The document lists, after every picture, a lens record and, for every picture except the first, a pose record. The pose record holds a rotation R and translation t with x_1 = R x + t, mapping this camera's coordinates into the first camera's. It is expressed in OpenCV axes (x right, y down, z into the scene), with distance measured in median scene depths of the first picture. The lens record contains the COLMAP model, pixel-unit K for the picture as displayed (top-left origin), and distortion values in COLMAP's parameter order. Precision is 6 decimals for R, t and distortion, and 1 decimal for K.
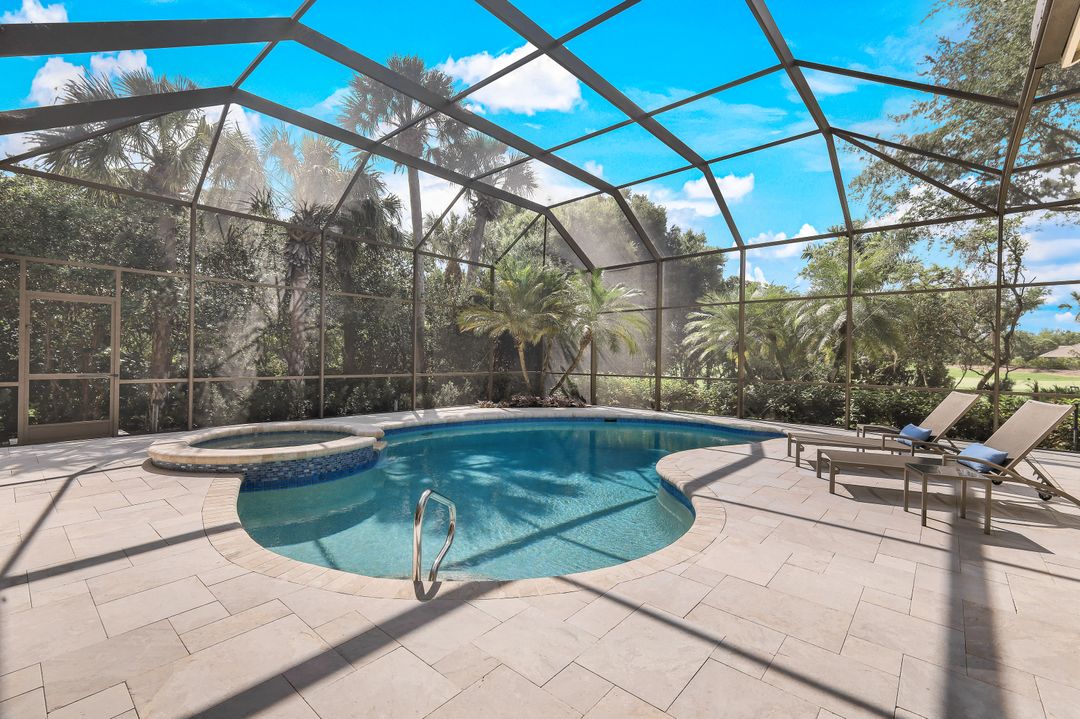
lens RADIAL K [[478.8, 0, 536.7], [0, 478.8, 354.0], [0, 0, 1]] dist [0.009342, -0.000160]
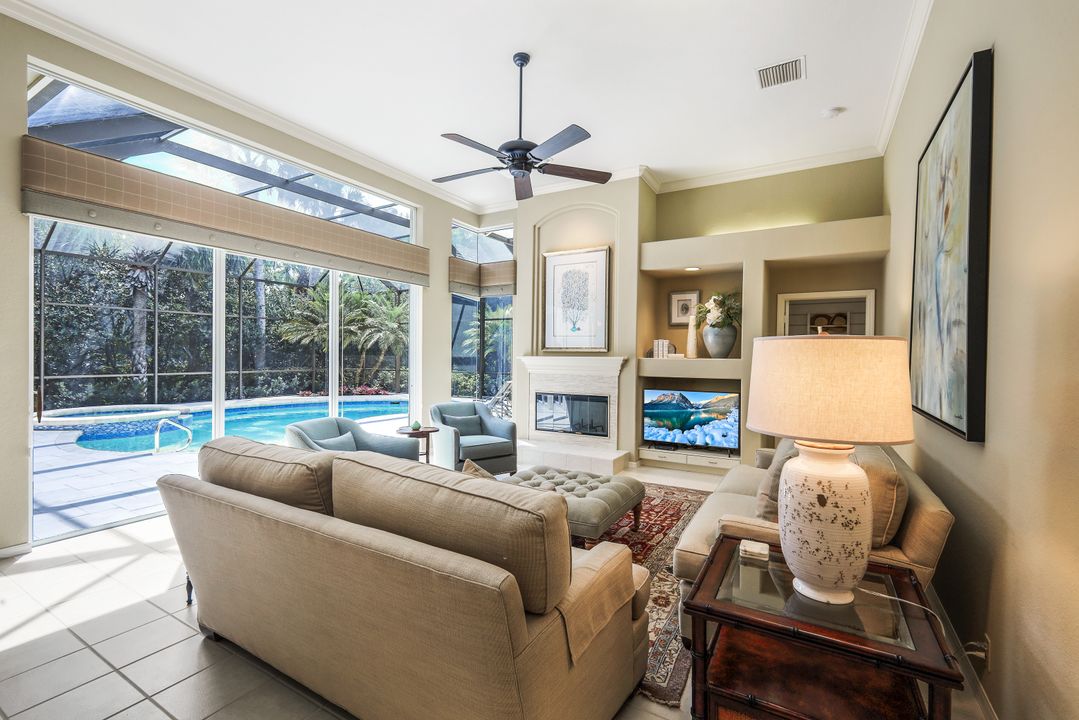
lens RADIAL K [[472.8, 0, 534.5], [0, 472.8, 354.4], [0, 0, 1]] dist [0.009804, 0.000084]
pose [[0.981821, -0.003921, 0.189768, 0.276264], [0.001548, 0.999919, 0.012652, -0.019577], [-0.189803, -0.012128, 0.981747, -0.413724]]
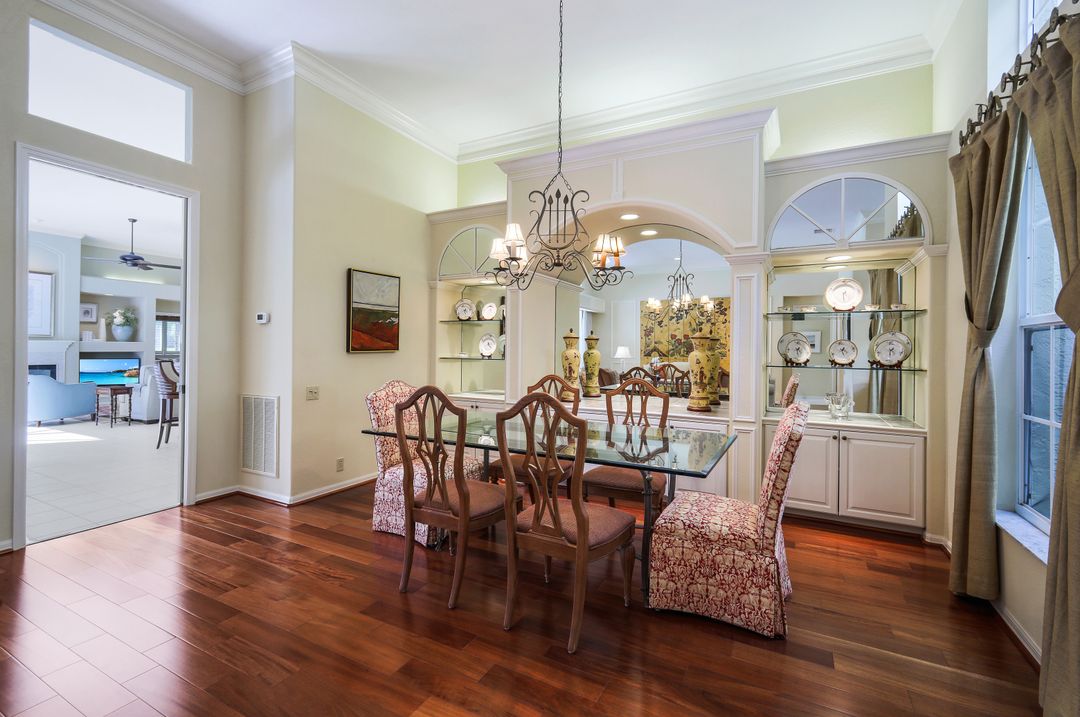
lens RADIAL K [[473.2, 0, 538.5], [0, 473.2, 345.6], [0, 0, 1]] dist [0.009804, 0.000084]
pose [[-0.227664, -0.011213, 0.973675, -0.575431], [-0.022153, 0.999735, 0.006334, -0.026229], [-0.973488, -0.020127, -0.227852, -0.572310]]
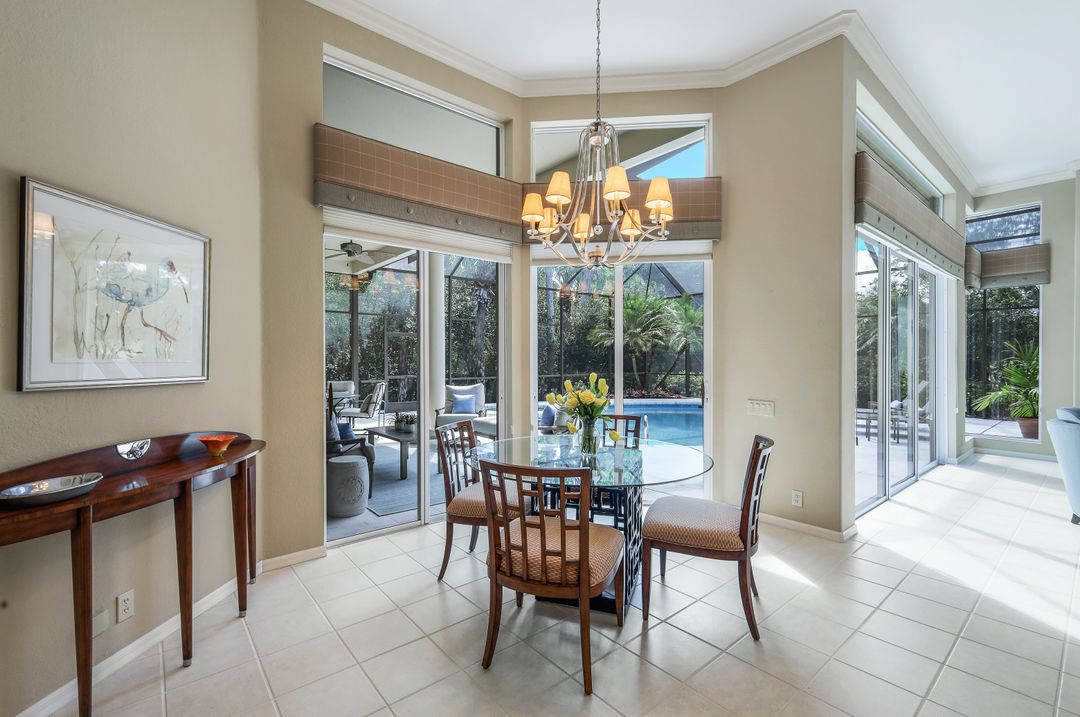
lens RADIAL K [[473.2, 0, 536.9], [0, 473.2, 363.0], [0, 0, 1]] dist [0.009804, 0.000084]
pose [[0.988671, -0.013703, -0.149472, -0.112999], [0.016394, 0.999725, 0.016781, -0.019409], [0.149201, -0.019041, 0.988624, -0.420994]]
